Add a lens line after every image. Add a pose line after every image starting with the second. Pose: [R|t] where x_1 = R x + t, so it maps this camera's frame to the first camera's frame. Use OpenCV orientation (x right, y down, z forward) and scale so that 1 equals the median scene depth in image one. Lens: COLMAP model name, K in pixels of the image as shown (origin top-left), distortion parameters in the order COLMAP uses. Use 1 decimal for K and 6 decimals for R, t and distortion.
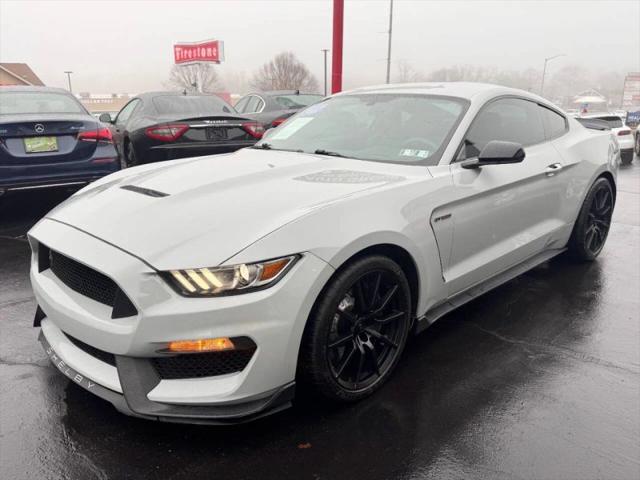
lens RADIAL K [[540.2, 0, 320.7], [0, 540.2, 241.6], [0, 0, 1]] dist [0.058364, -0.101061]
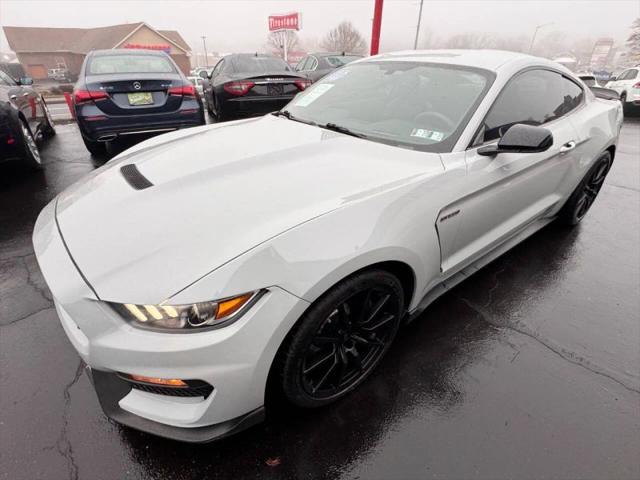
lens RADIAL K [[330.9, 0, 315.7], [0, 330.9, 242.6], [0, 0, 1]] dist [-0.014259, 0.007588]
pose [[0.990410, 0.074183, -0.116550, 0.060819], [-0.042288, 0.965901, 0.255436, -0.118192], [0.131525, -0.248057, 0.959775, 0.372287]]
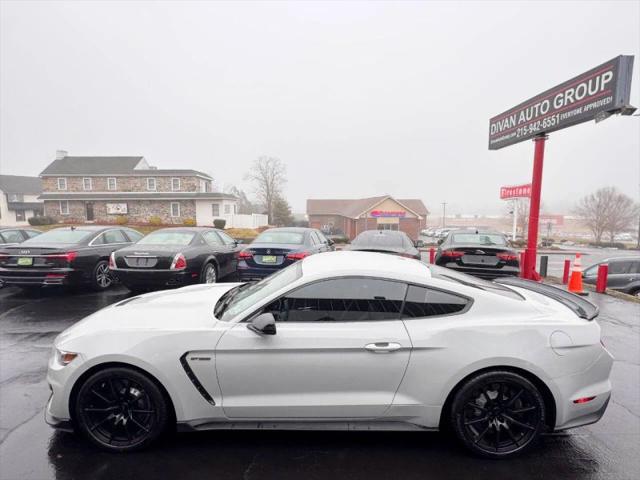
lens RADIAL K [[330.9, 0, 311.0], [0, 330.9, 239.9], [0, 0, 1]] dist [-0.014259, 0.007588]
pose [[0.683330, 0.065624, -0.727154, 0.948512], [-0.201011, 0.974372, -0.100961, -0.293461], [0.701893, 0.215156, 0.679009, 0.471823]]
